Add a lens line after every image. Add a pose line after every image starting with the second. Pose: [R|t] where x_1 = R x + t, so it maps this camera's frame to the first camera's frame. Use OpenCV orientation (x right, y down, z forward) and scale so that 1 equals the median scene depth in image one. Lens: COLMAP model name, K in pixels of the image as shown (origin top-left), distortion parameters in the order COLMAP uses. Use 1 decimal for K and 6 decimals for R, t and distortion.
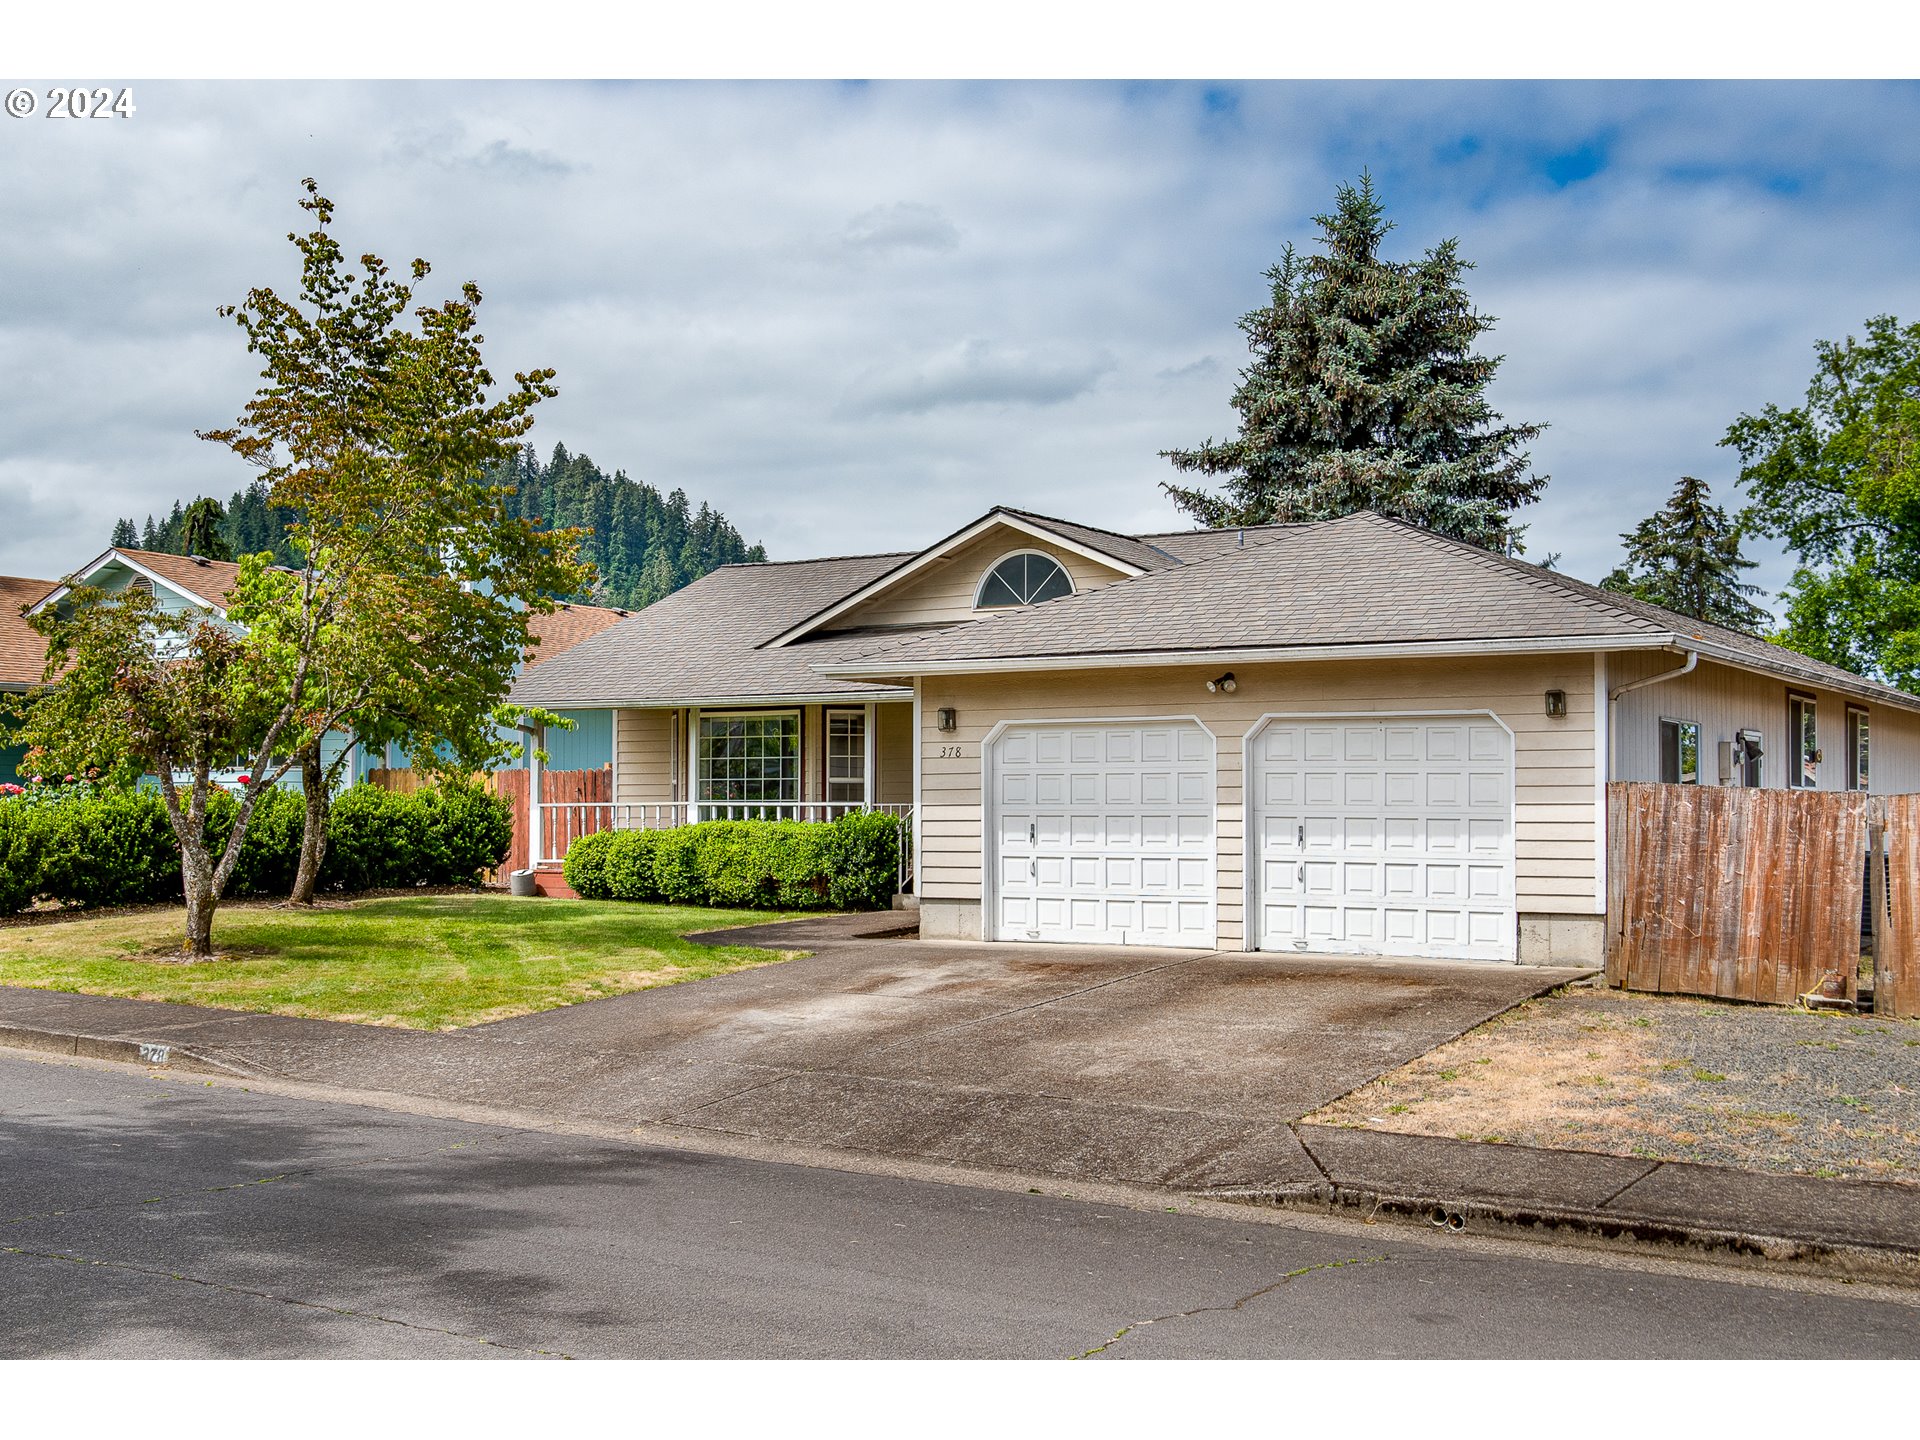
lens RADIAL K [[2161.6, 0, 960.0], [0, 2161.6, 720.0], [0, 0, 1]] dist [-0.007825, -0.000597]
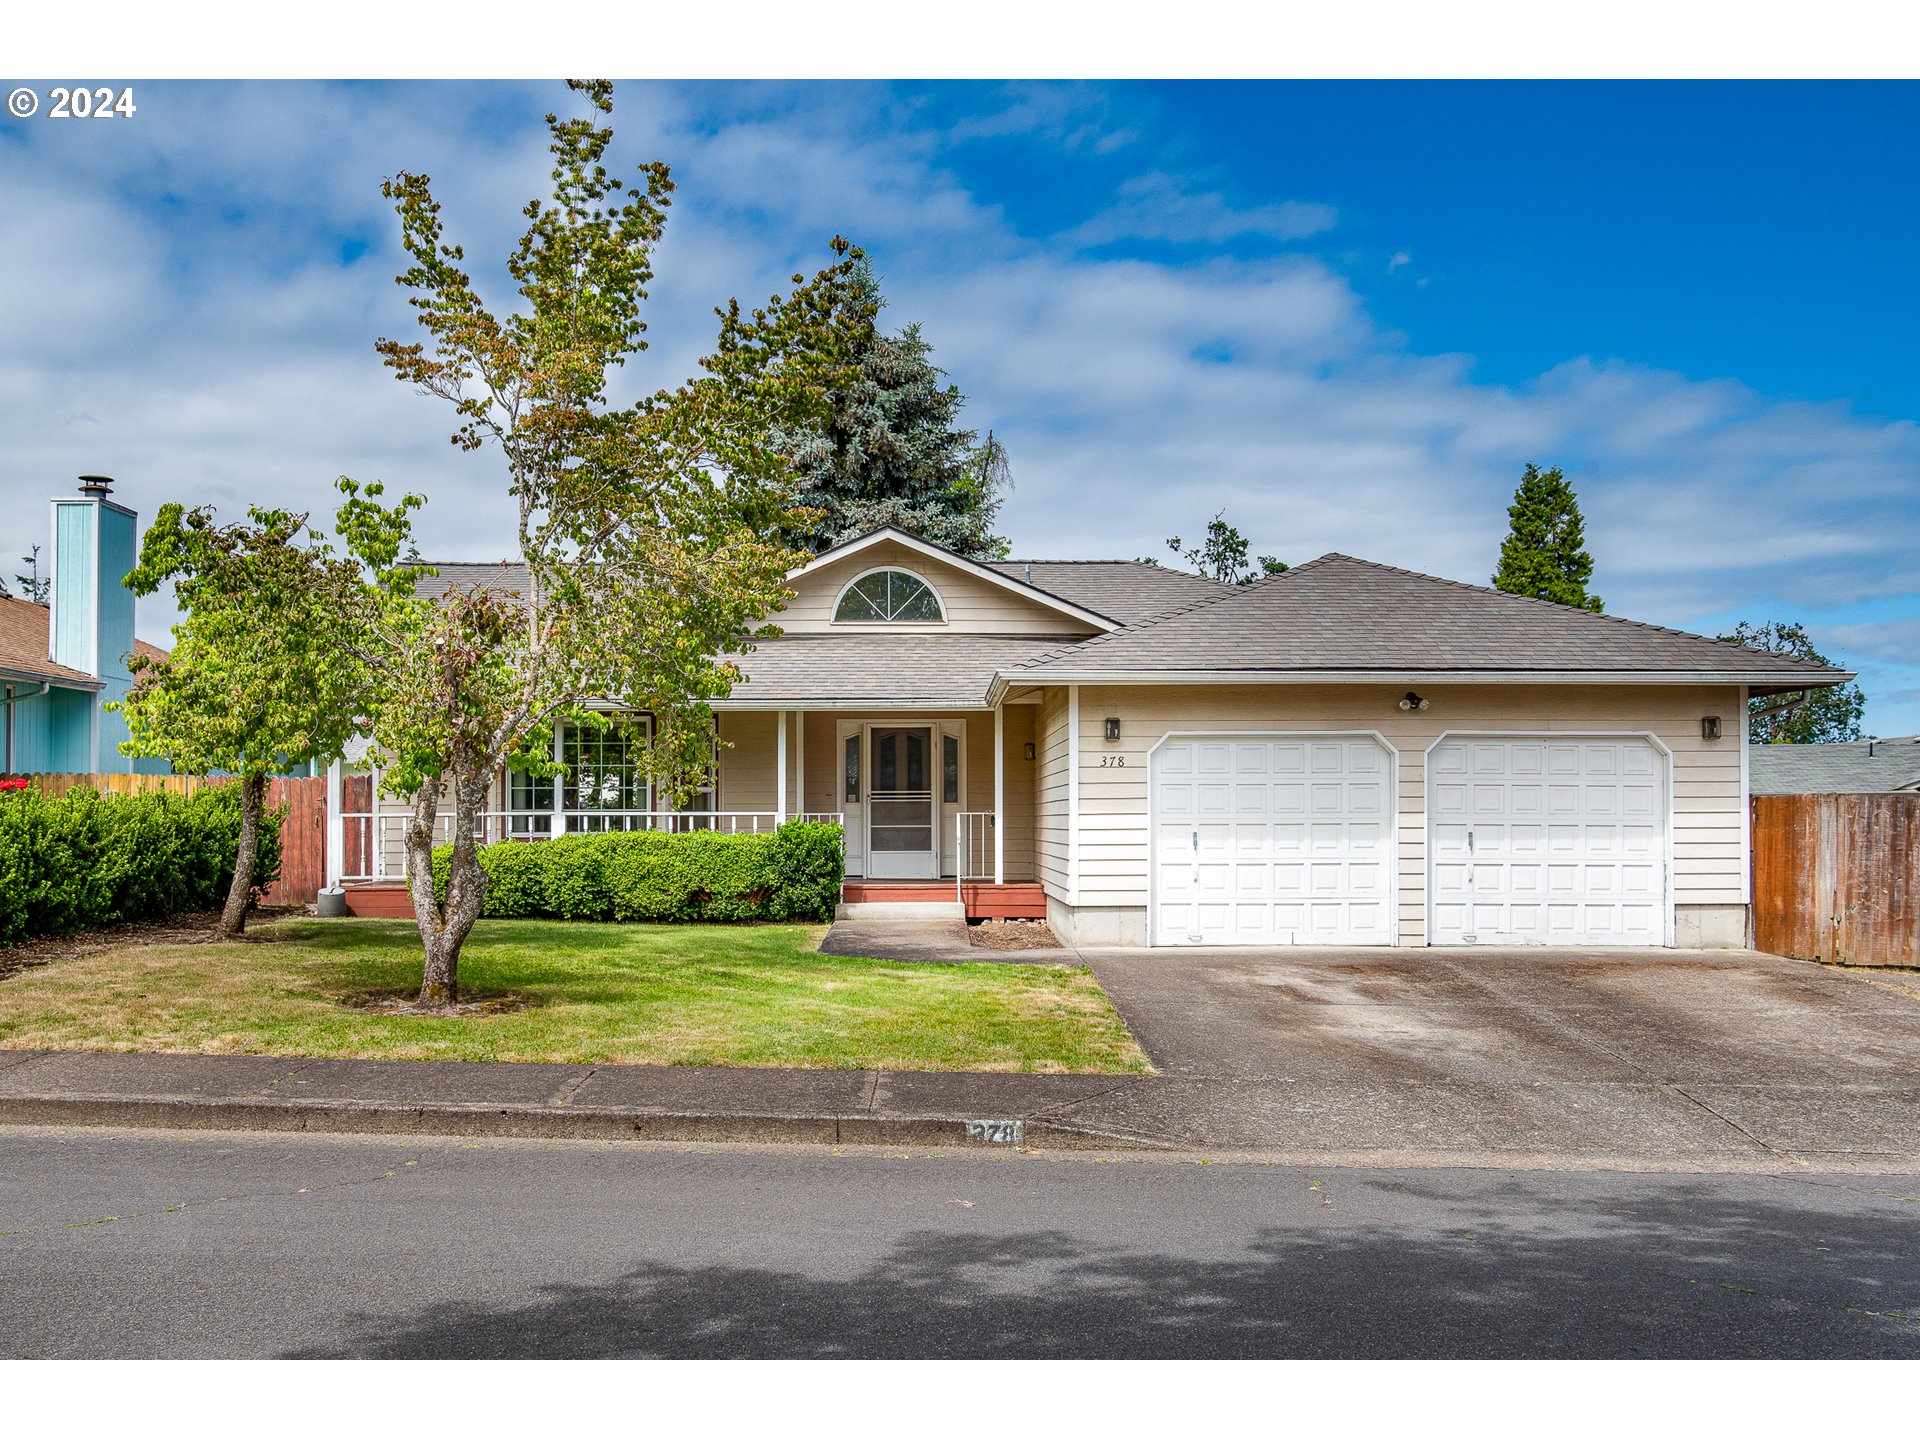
lens RADIAL K [[1810.8, 0, 956.1], [0, 1810.8, 786.6], [0, 0, 1]] dist [-0.012017, -0.015414]
pose [[0.850278, 0.007129, 0.526286, -0.531180], [-0.019266, 0.999660, 0.017586, 0.013537], [-0.525982, -0.025093, 0.850126, 0.330281]]
